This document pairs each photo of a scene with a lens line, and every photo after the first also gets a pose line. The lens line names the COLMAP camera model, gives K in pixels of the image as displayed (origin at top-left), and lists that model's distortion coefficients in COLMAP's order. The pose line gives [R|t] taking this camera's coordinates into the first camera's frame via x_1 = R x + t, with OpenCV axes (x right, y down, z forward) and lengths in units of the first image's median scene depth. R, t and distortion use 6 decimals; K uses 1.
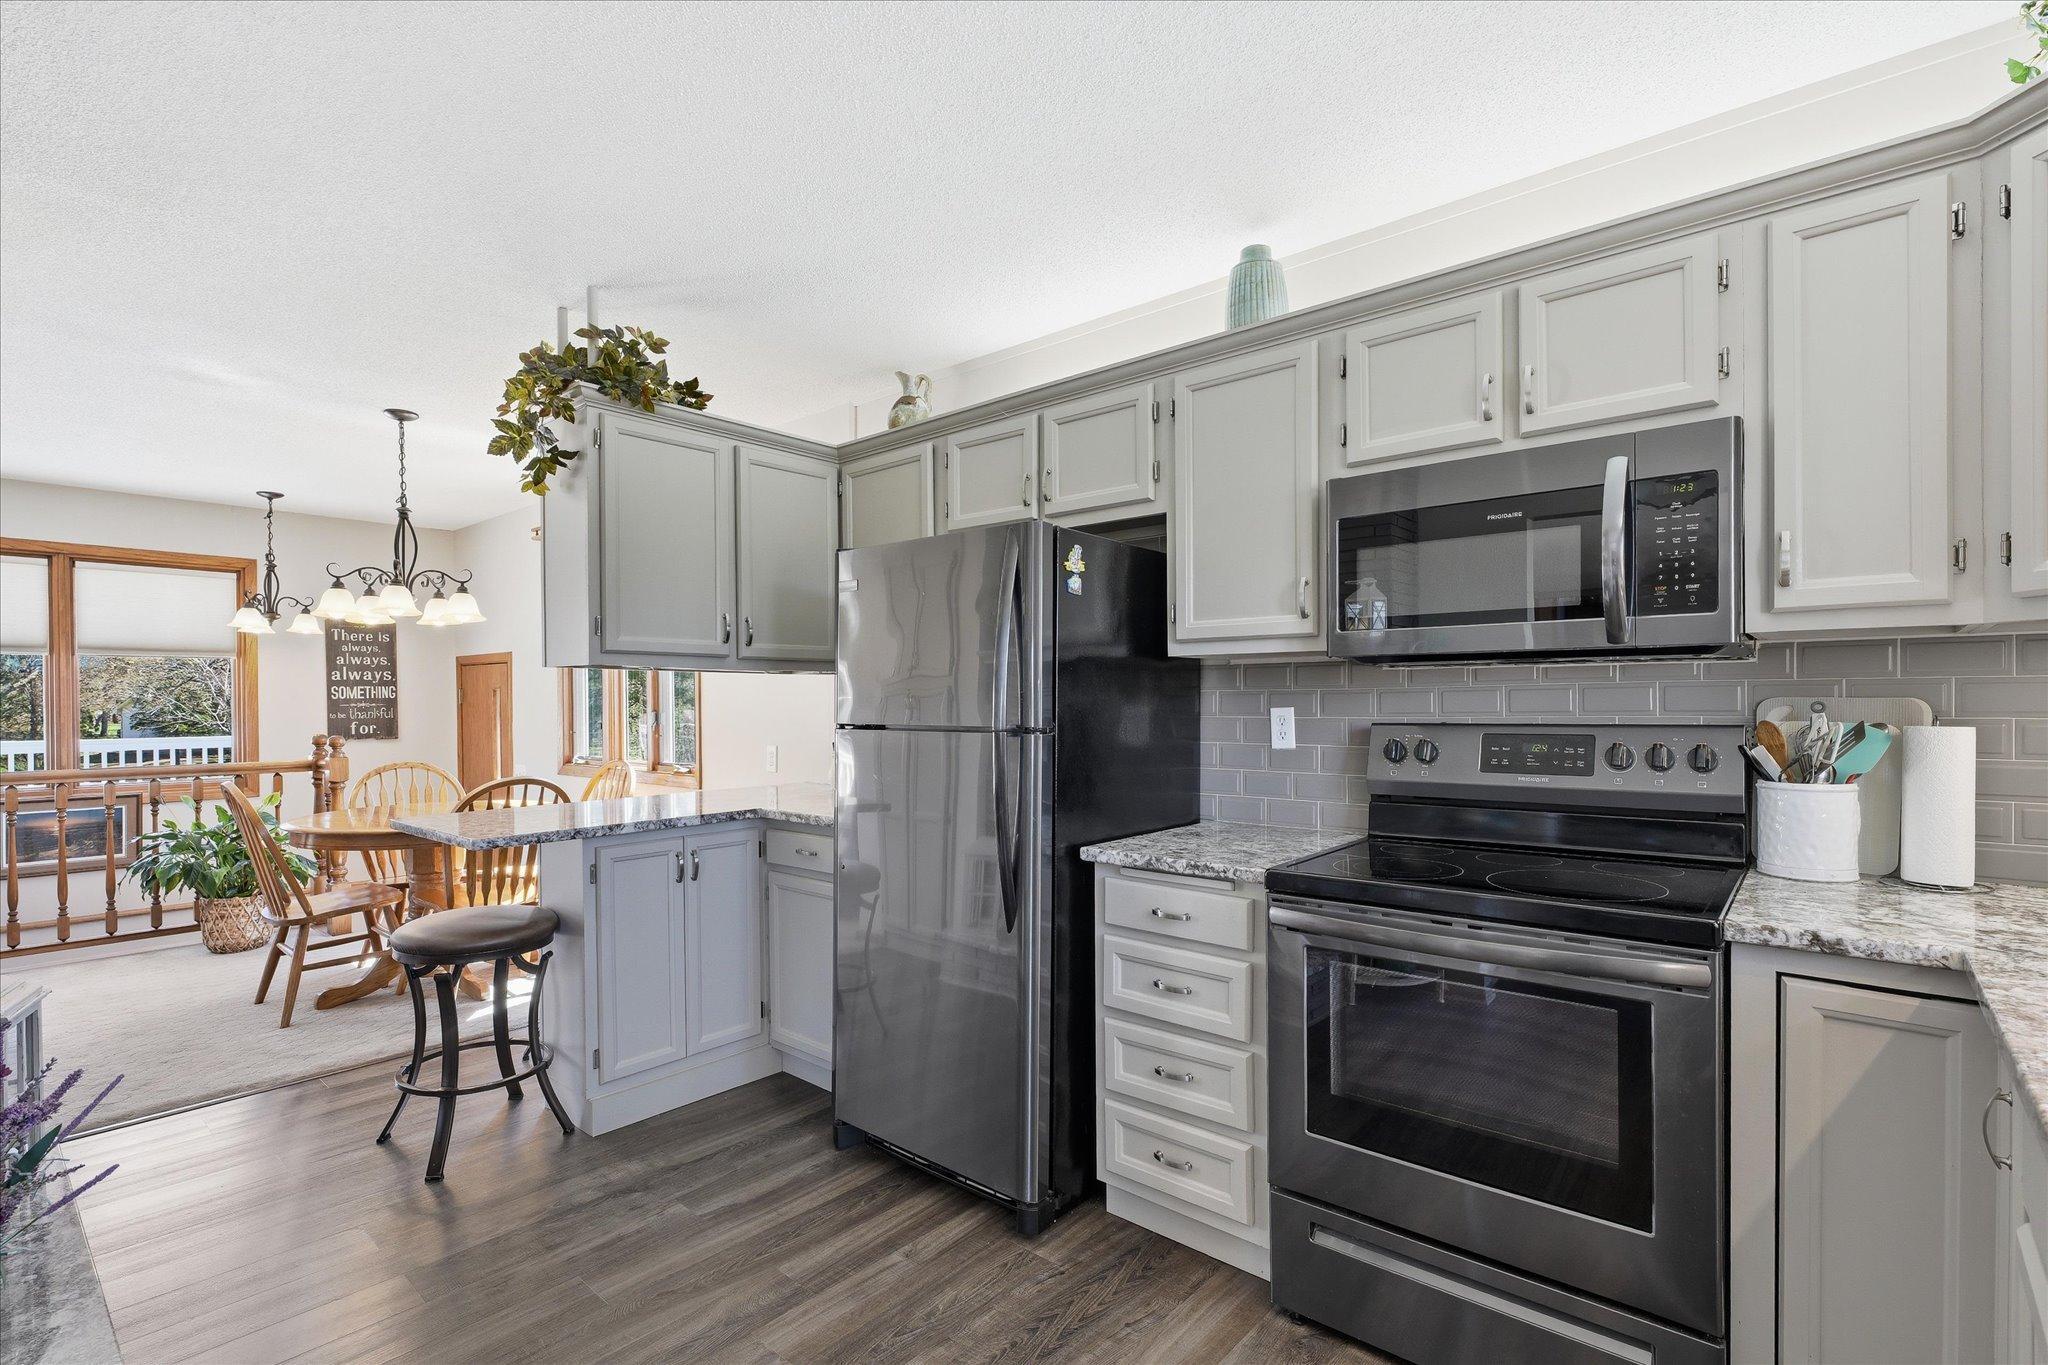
lens RADIAL K [[944.8, 0, 1032.4], [0, 944.8, 708.5], [0, 0, 1]] dist [-0.001971, -0.000295]
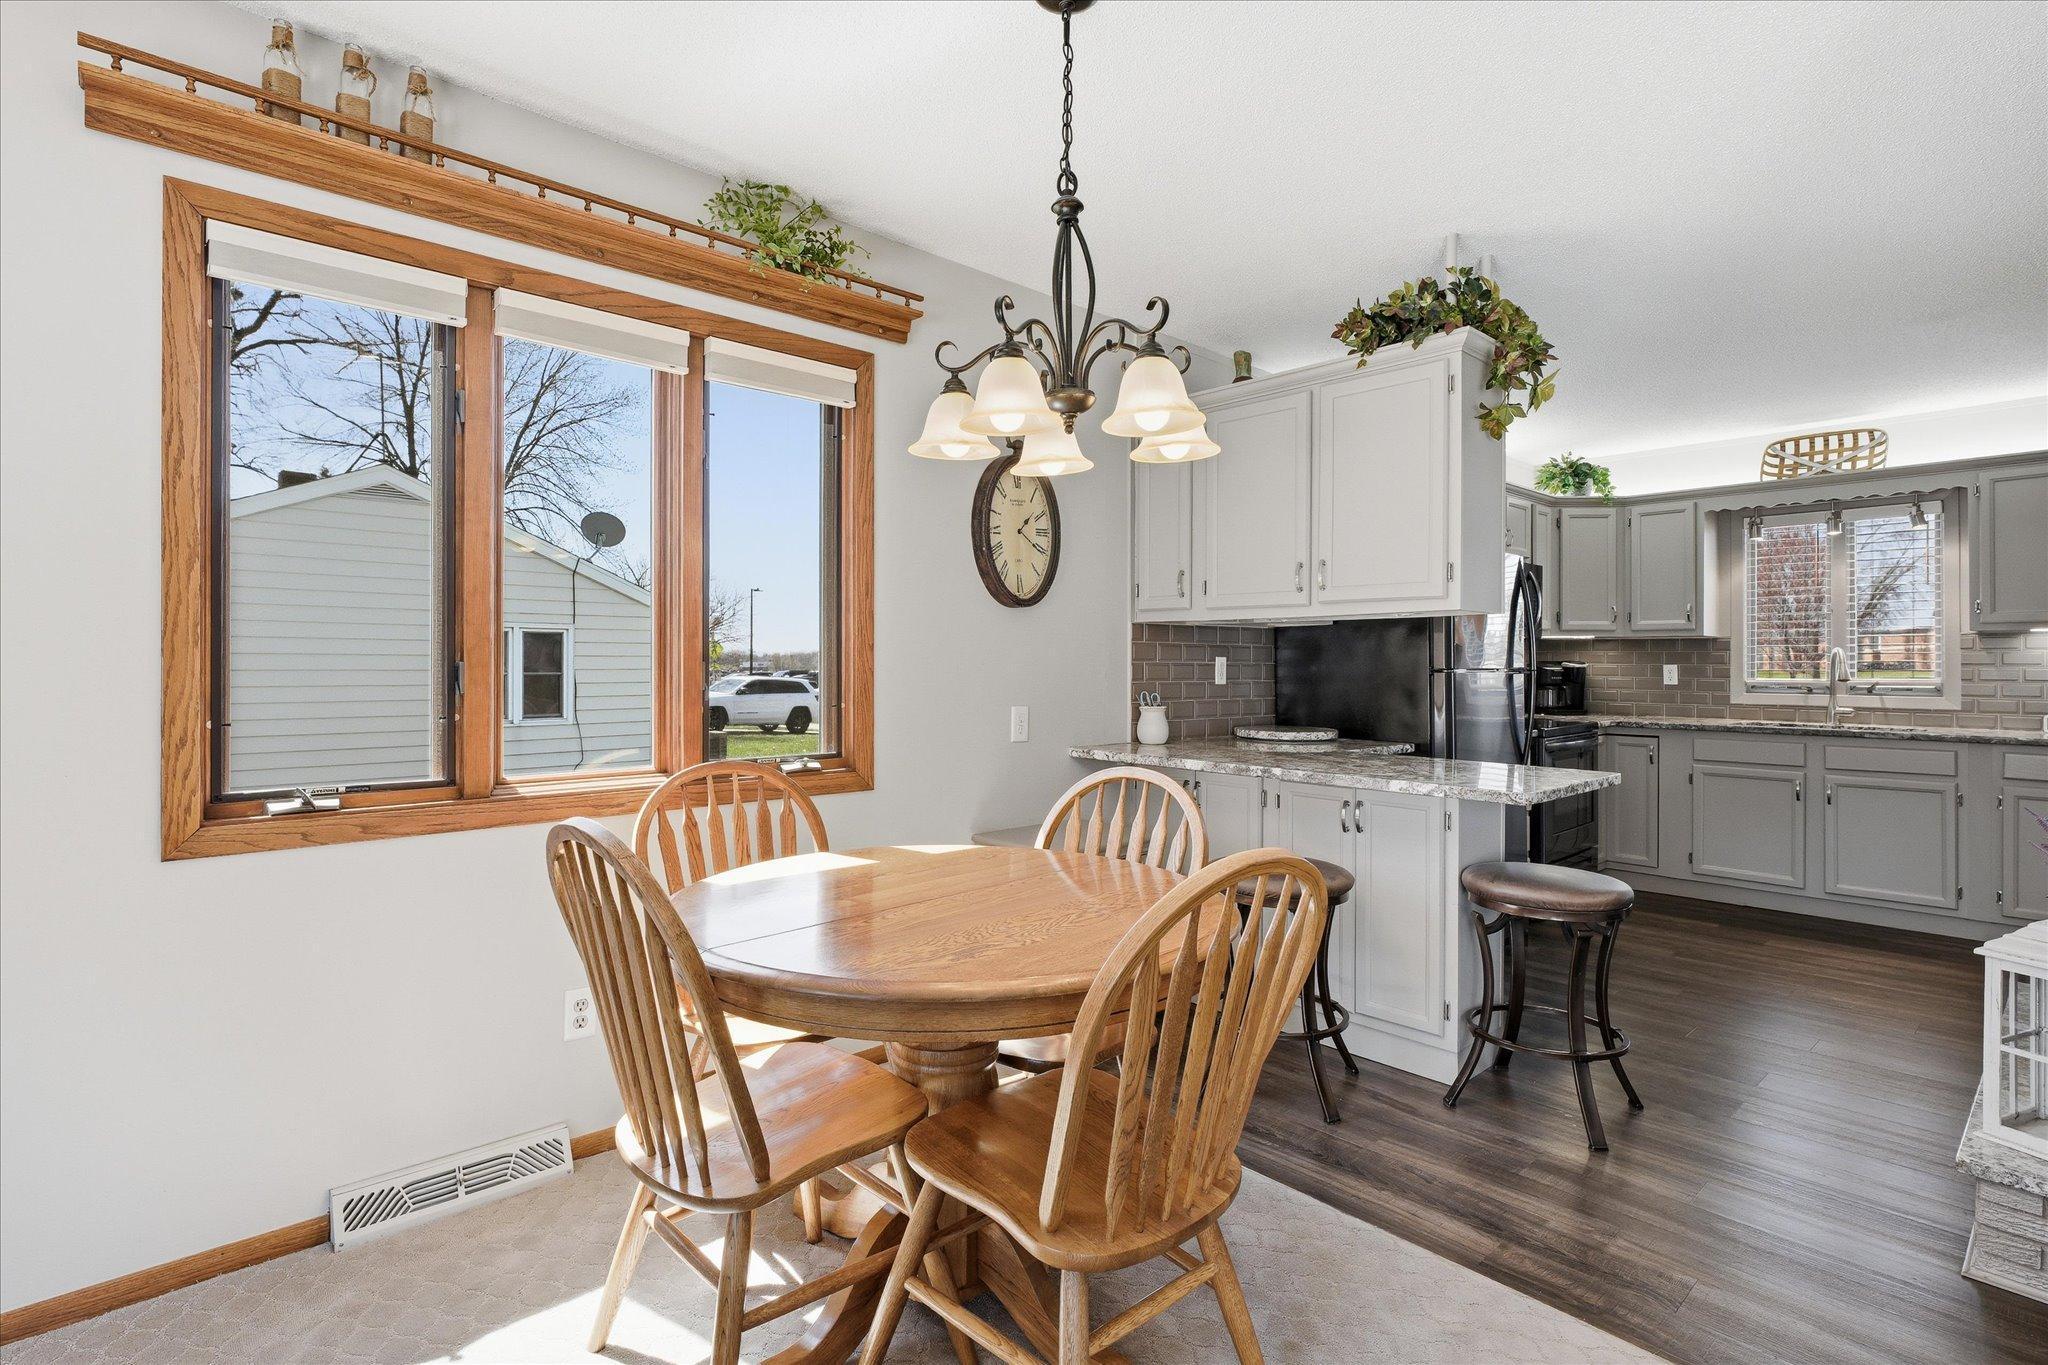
lens RADIAL K [[986.8, 0, 1021.3], [0, 986.8, 660.2], [0, 0, 1]] dist [-0.001557, -0.000019]
pose [[0.128107, 0.007842, 0.991729, -1.461696], [0.002803, 0.999962, -0.008269, 0.012392], [-0.991756, 0.003840, 0.128080, 1.242464]]
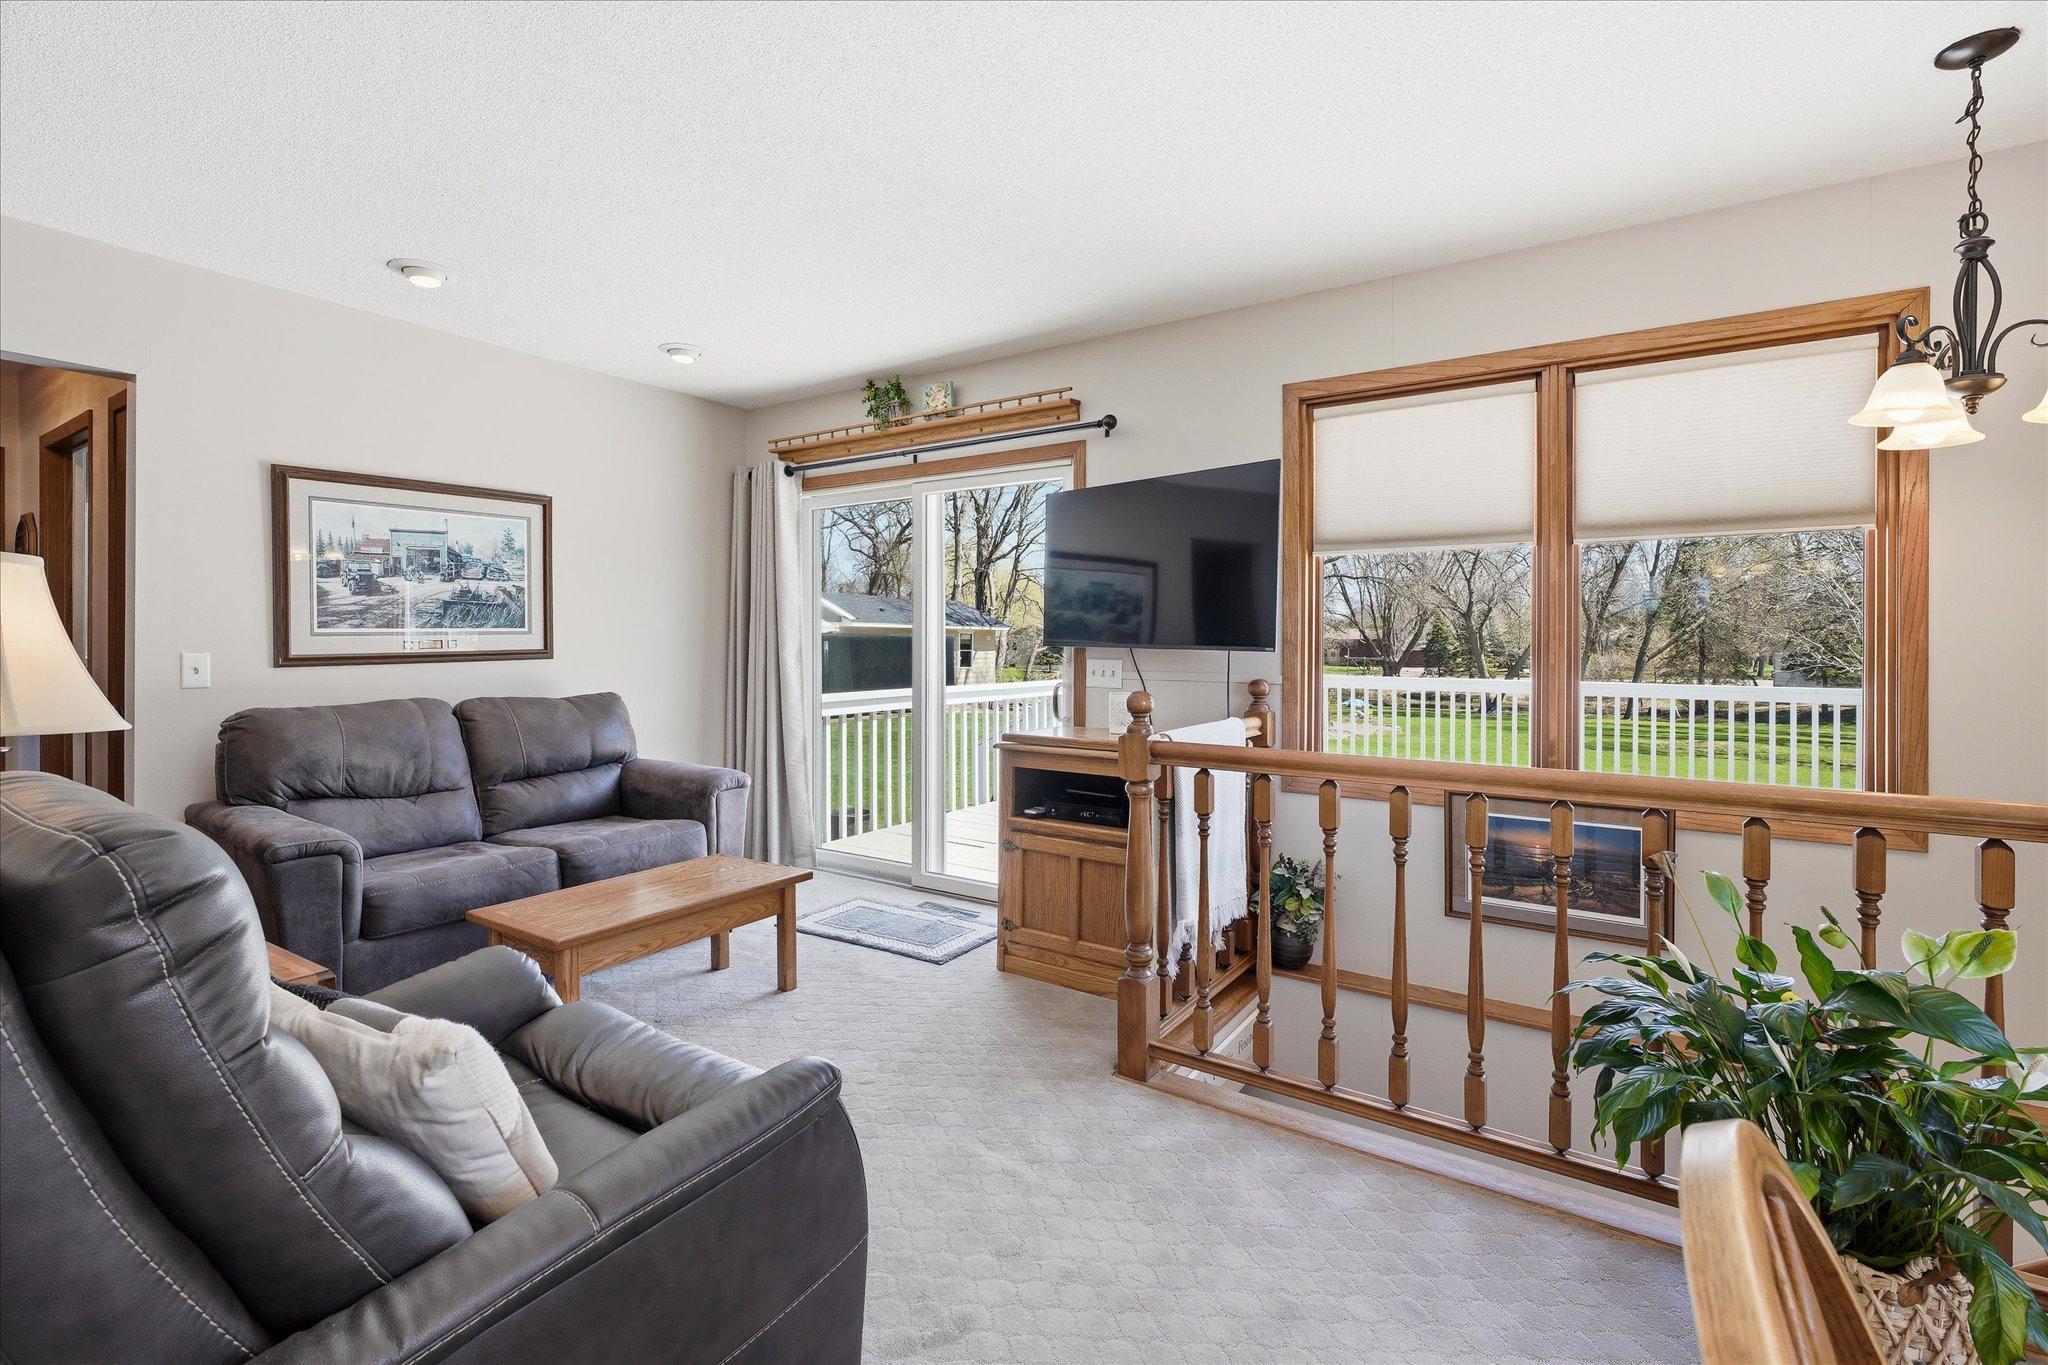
lens RADIAL K [[922.3, 0, 1024.0], [0, 922.3, 643.1], [0, 0, 1]] dist [0.000652, 0.000228]
pose [[0.115834, 0.003831, -0.993261, -0.887475], [-0.013628, 0.999905, 0.002267, 0.010076], [0.993175, 0.013274, 0.115875, 1.067955]]
